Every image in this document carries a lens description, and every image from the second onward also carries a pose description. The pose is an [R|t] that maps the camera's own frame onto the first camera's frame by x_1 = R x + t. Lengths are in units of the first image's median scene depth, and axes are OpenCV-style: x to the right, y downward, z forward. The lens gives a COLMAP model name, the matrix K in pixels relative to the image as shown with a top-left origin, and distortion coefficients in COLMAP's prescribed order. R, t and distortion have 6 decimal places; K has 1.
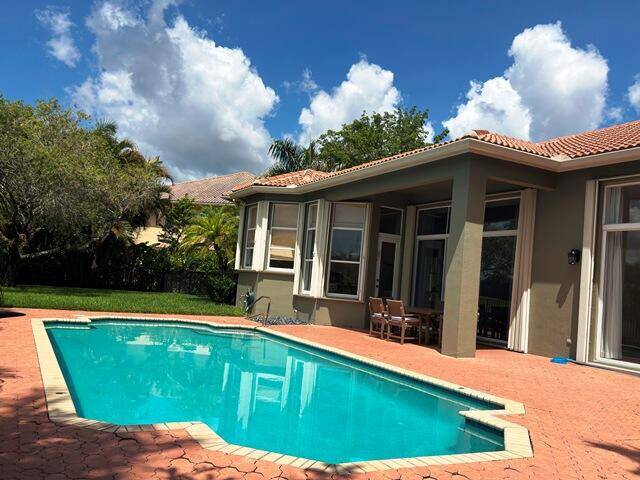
lens RADIAL K [[556.1, 0, 320.0], [0, 556.1, 240.0], [0, 0, 1]] dist [0.152471, -0.300712]
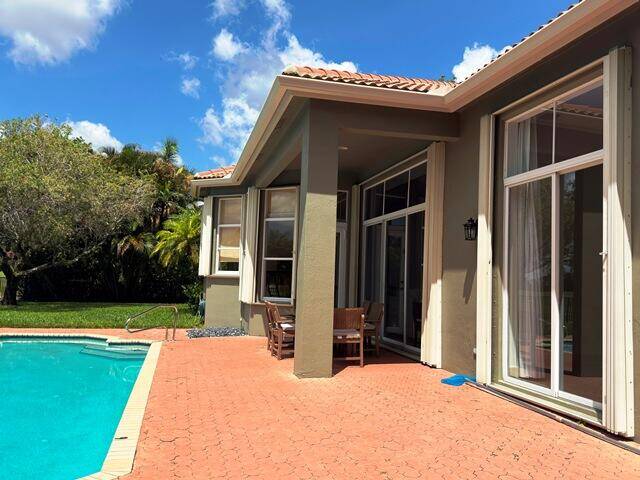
lens RADIAL K [[556.1, 0, 320.0], [0, 556.1, 240.0], [0, 0, 1]] dist [0.152471, -0.300712]
pose [[0.966342, -0.070392, -0.247442, 0.314420], [0.067743, 0.997518, -0.019211, 0.031008], [0.248181, 0.001802, 0.968712, 0.205614]]
